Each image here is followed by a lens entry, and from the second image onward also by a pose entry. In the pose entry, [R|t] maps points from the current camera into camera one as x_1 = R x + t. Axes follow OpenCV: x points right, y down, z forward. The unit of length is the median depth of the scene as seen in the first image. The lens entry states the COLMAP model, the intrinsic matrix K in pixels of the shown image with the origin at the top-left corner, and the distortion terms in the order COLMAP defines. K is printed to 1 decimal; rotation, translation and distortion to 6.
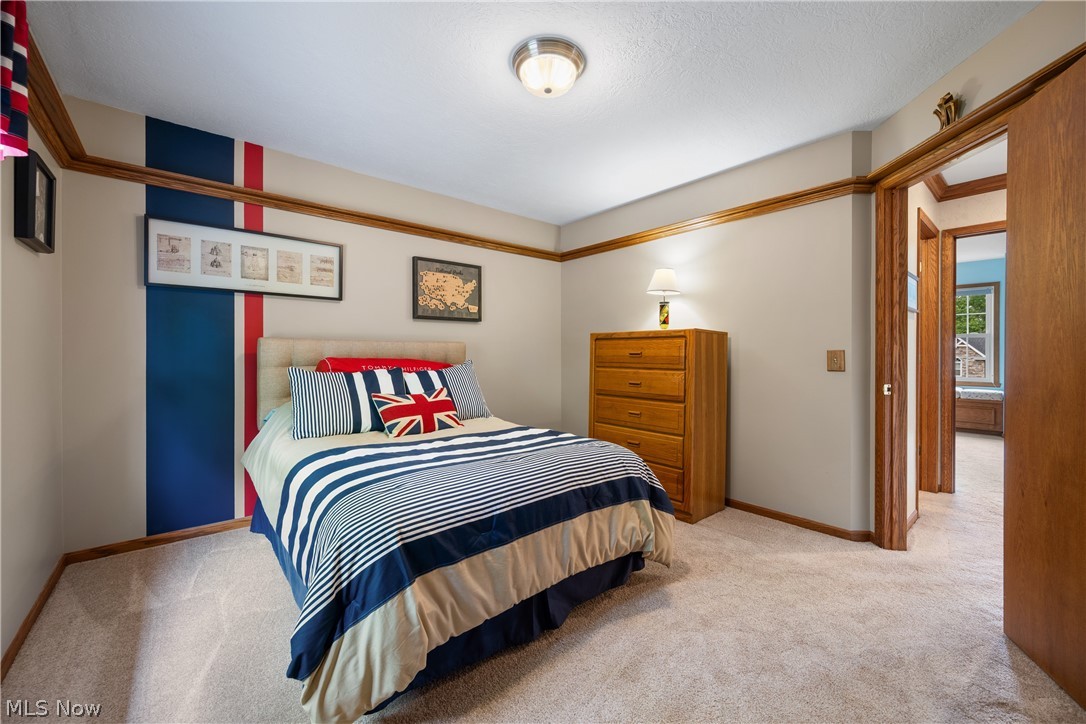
lens RADIAL K [[425.8, 0, 540.4], [0, 425.8, 365.9], [0, 0, 1]] dist [0.000206, -0.000187]
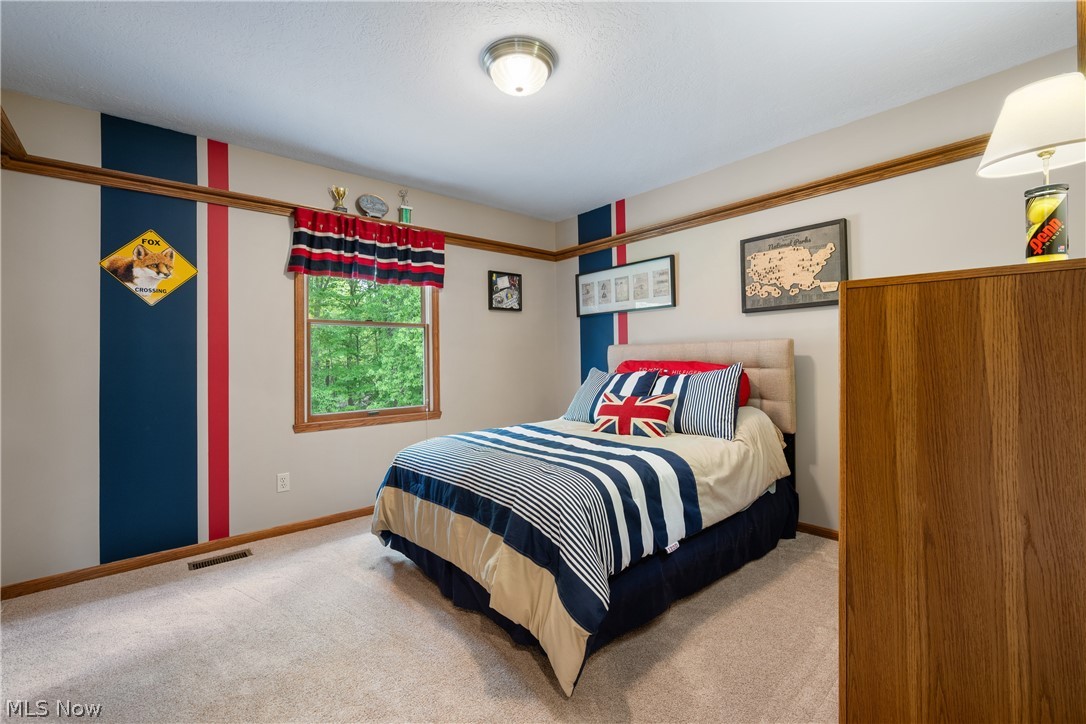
lens RADIAL K [[457.8, 0, 539.5], [0, 457.8, 356.2], [0, 0, 1]] dist [0.003859, 0.000428]
pose [[0.038662, -0.012338, -0.999176, 0.721035], [-0.011085, 0.999857, -0.012776, -0.012052], [0.999191, 0.011570, 0.038520, 0.677854]]
